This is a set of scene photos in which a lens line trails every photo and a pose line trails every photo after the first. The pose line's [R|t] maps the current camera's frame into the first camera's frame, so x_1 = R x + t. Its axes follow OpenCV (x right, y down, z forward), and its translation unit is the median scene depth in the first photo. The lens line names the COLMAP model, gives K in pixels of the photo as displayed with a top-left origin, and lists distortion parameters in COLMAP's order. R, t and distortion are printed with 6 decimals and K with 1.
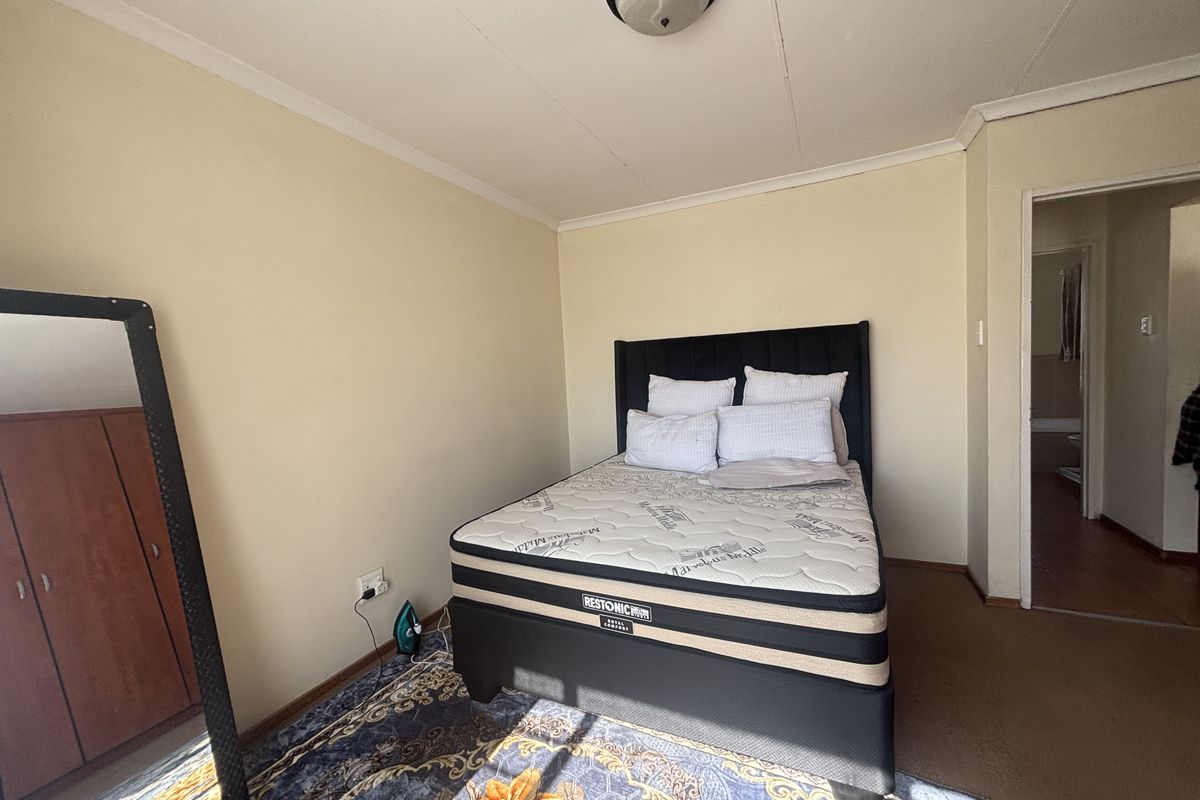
lens RADIAL K [[492.4, 0, 600.0], [0, 492.4, 400.0], [0, 0, 1]] dist [0.001083, 0.000034]
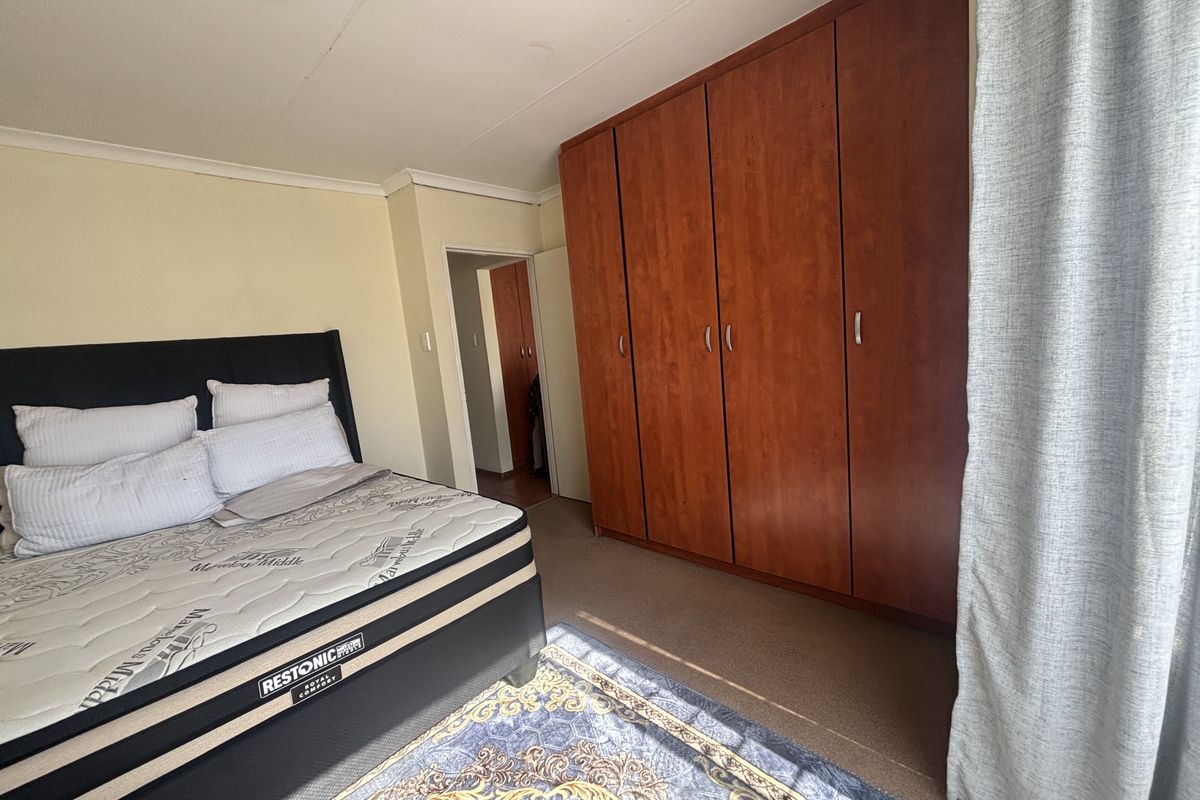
lens RADIAL K [[496.3, 0, 600.0], [0, 496.3, 400.0], [0, 0, 1]] dist [0.024974, -0.000166]
pose [[0.291462, -0.100938, 0.951242, -0.510840], [0.141334, 0.988047, 0.061539, 0.005626], [-0.946084, 0.116506, 0.302244, 0.222994]]
